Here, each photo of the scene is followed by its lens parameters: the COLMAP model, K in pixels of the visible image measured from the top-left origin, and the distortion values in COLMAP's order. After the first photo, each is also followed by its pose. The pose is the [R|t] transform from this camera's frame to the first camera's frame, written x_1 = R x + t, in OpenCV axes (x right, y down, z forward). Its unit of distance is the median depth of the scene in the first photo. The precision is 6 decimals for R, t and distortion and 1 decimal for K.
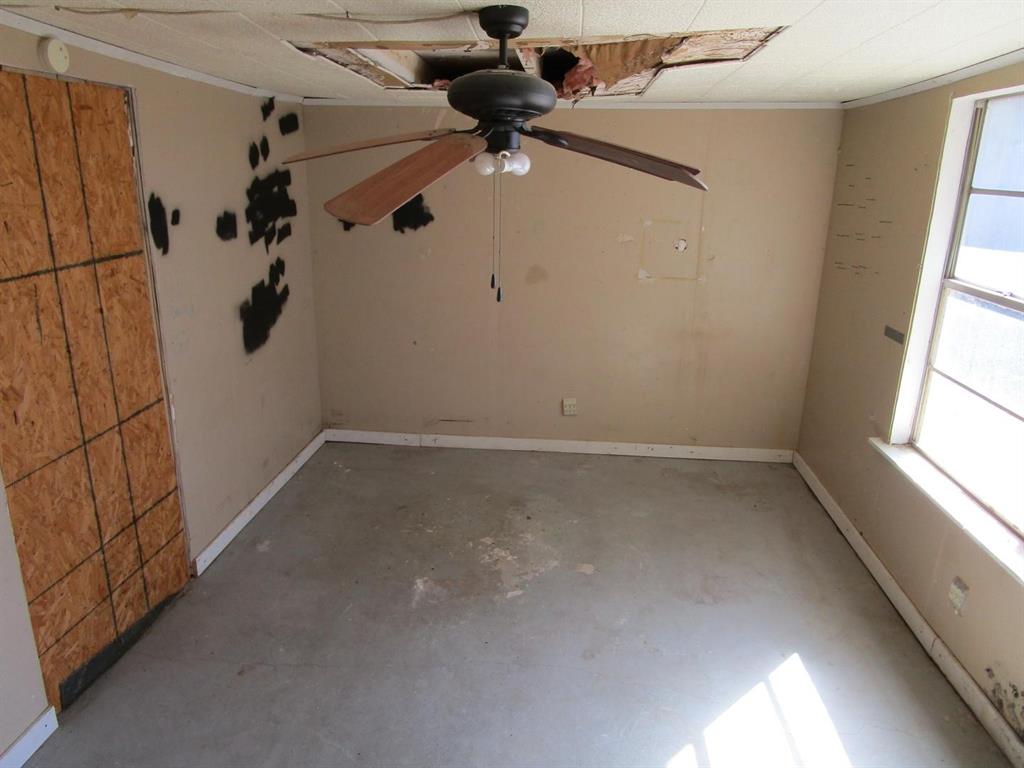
lens RADIAL K [[714.0, 0, 506.4], [0, 714.0, 391.9], [0, 0, 1]] dist [-0.052843, 0.020459]
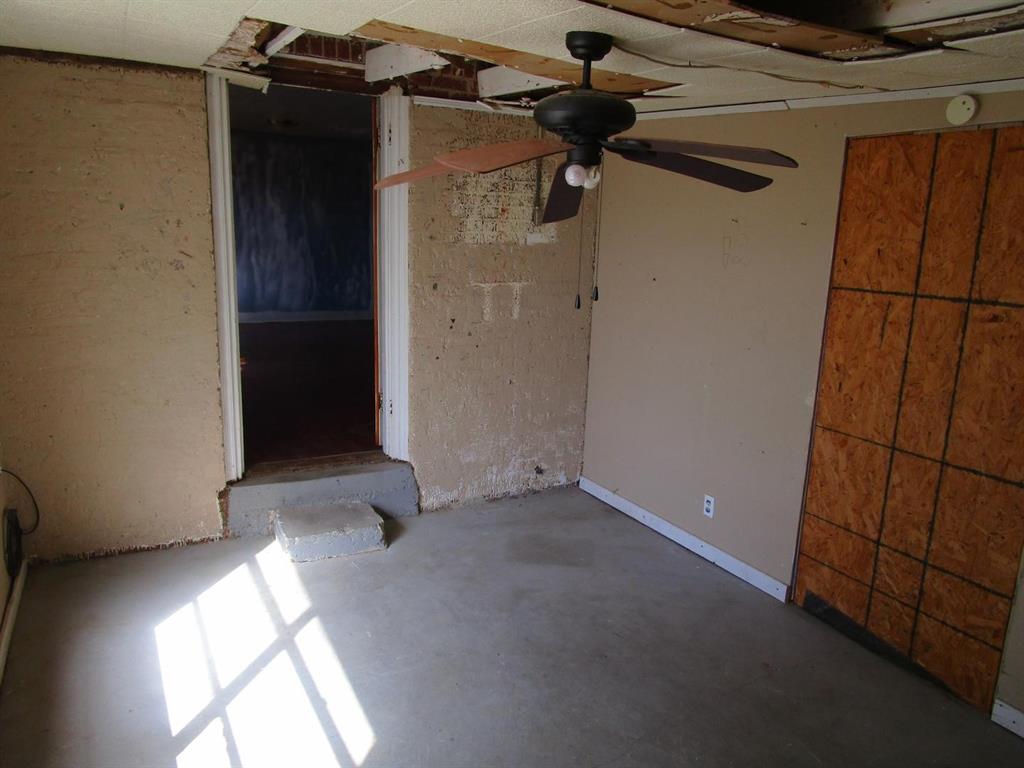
lens RADIAL K [[714.0, 0, 507.5], [0, 714.0, 376.1], [0, 0, 1]] dist [-0.052843, 0.020459]
pose [[-0.814397, 0.094651, -0.572536, 0.587747], [-0.203815, 0.877102, 0.434915, -0.426268], [0.543338, 0.470885, -0.695019, 1.504463]]
